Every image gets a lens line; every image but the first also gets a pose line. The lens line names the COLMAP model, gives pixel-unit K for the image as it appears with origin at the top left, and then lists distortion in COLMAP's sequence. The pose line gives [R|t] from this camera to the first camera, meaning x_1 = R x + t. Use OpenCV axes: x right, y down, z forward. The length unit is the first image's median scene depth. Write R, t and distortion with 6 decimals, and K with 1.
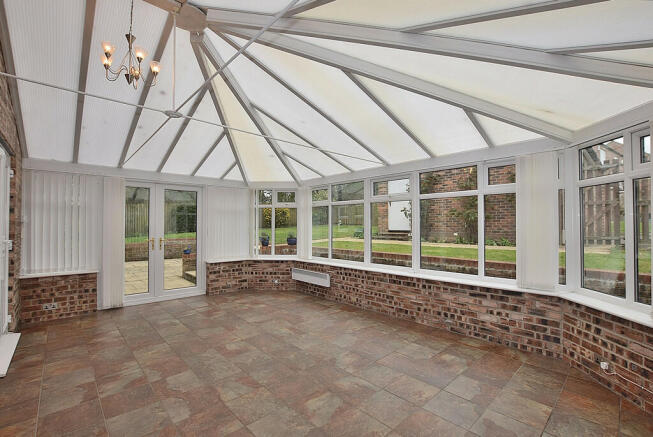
lens RADIAL K [[290.6, 0, 326.5], [0, 290.6, 218.5], [0, 0, 1]] dist [-0.030043, 0.000398]
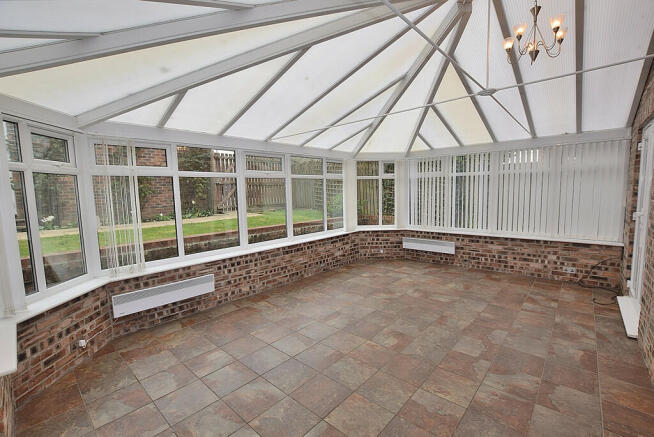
lens RADIAL K [[291.0, 0, 327.0], [0, 291.0, 218.5], [0, 0, 1]] dist [-0.030043, 0.000398]
pose [[-0.086885, -0.090870, 0.992065, -1.020244], [0.000693, 0.995825, 0.091275, -0.012978], [-0.996218, 0.008618, -0.086459, 1.112785]]
